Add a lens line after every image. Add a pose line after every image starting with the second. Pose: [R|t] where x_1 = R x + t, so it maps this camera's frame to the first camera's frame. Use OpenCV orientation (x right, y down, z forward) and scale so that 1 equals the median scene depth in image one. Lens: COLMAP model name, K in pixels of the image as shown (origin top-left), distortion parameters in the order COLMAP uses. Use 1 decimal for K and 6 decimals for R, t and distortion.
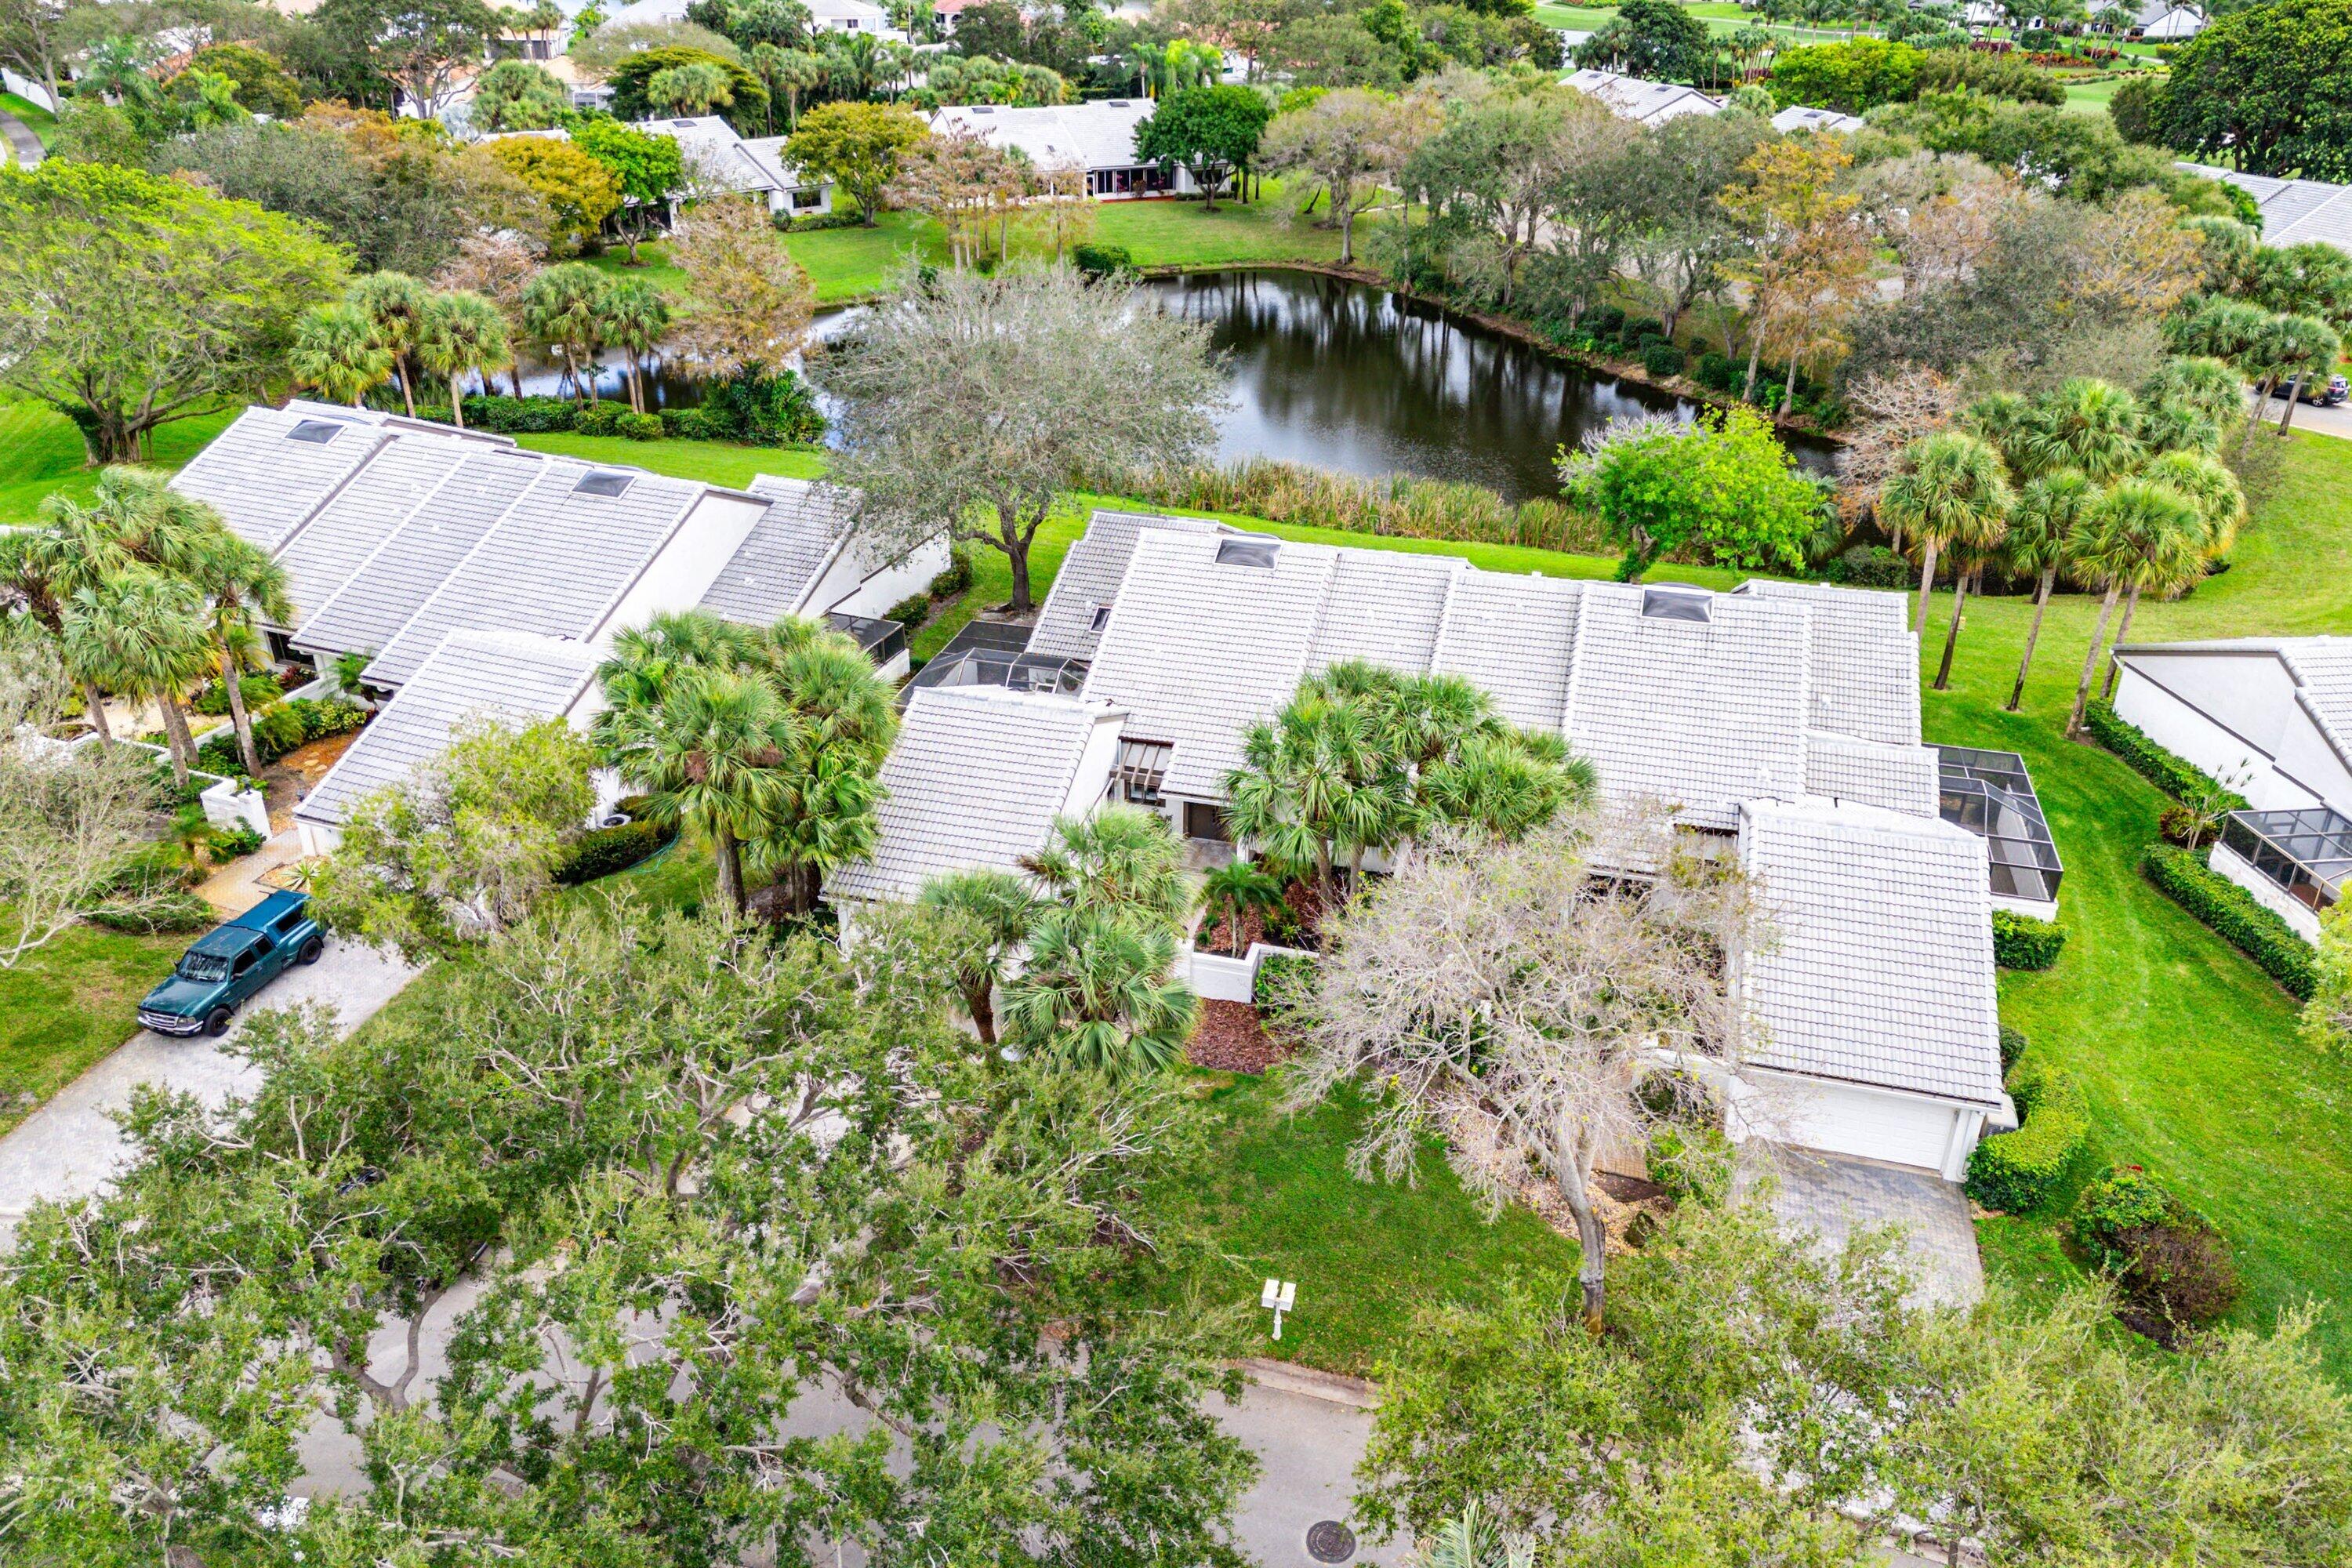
lens RADIAL K [[1808.9, 0, 1146.7], [0, 1808.9, 803.8], [0, 0, 1]] dist [0.058780, -0.031923]
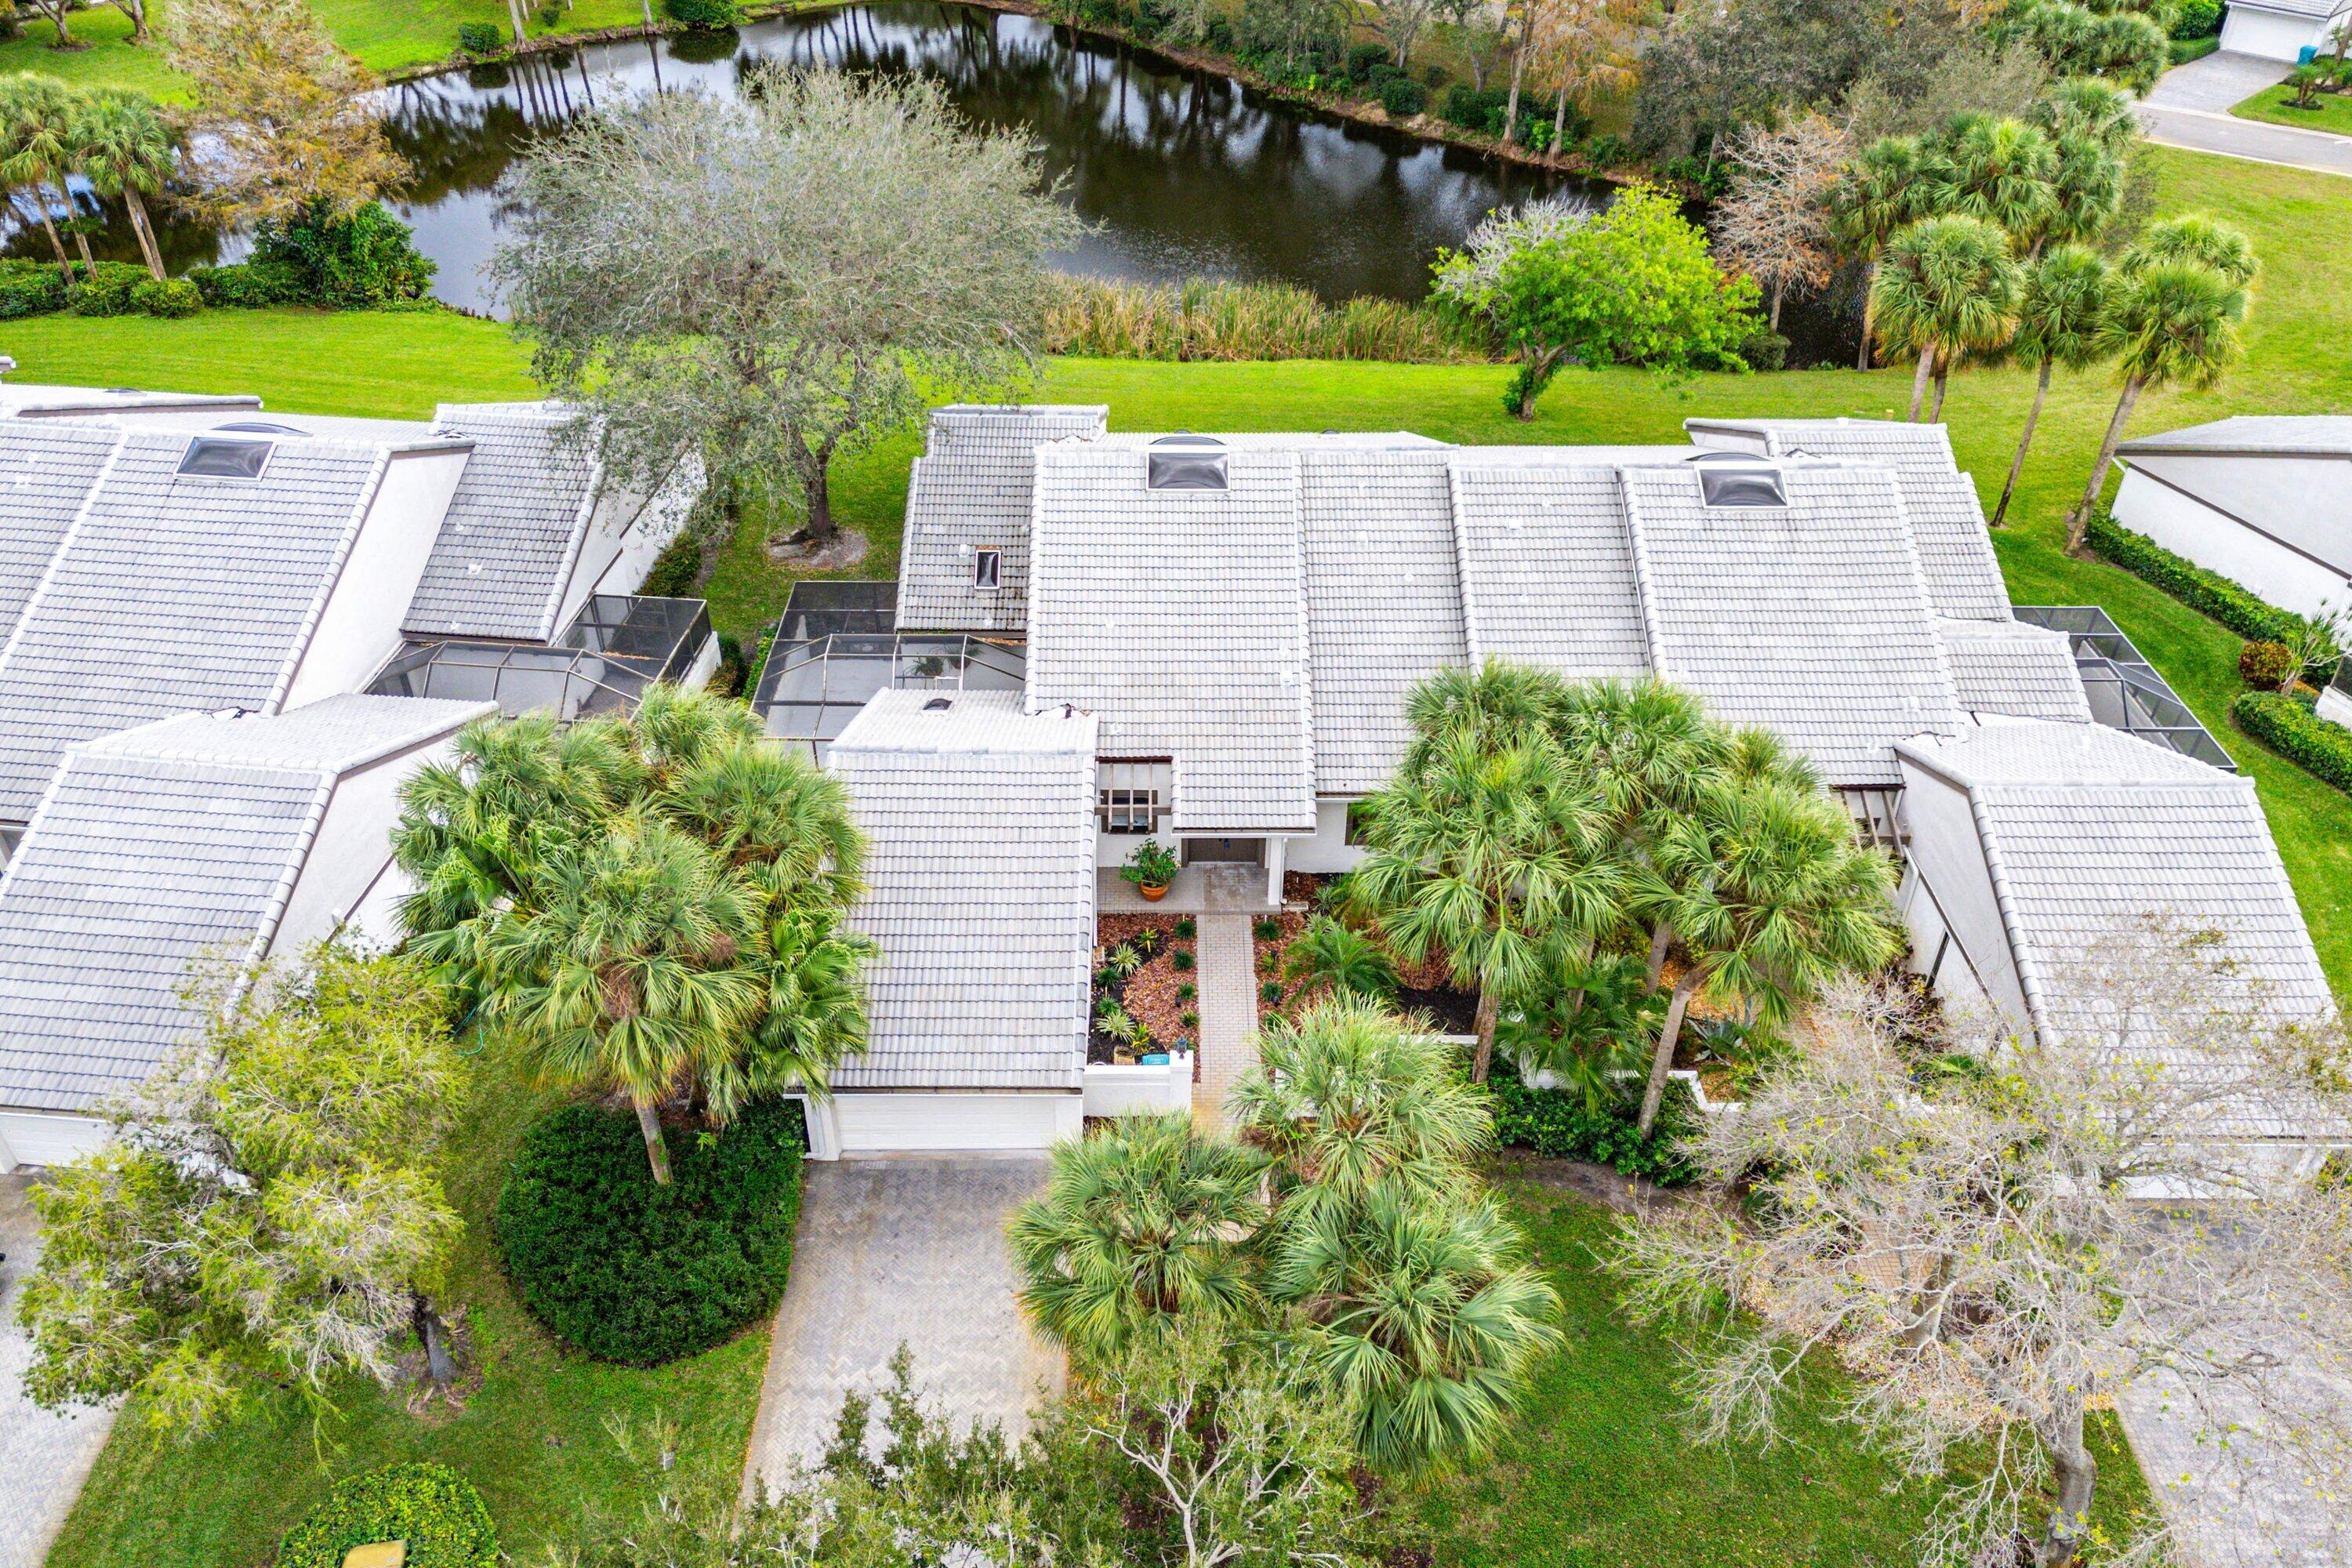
lens RADIAL K [[1808.9, 0, 1194.5], [0, 1808.9, 842.3], [0, 0, 1]] dist [0.058780, -0.031923]
pose [[0.960560, -0.166143, 0.222984, -0.094949], [0.127201, 0.975599, 0.178958, -0.084366], [-0.247275, -0.143536, 0.958255, 0.172484]]
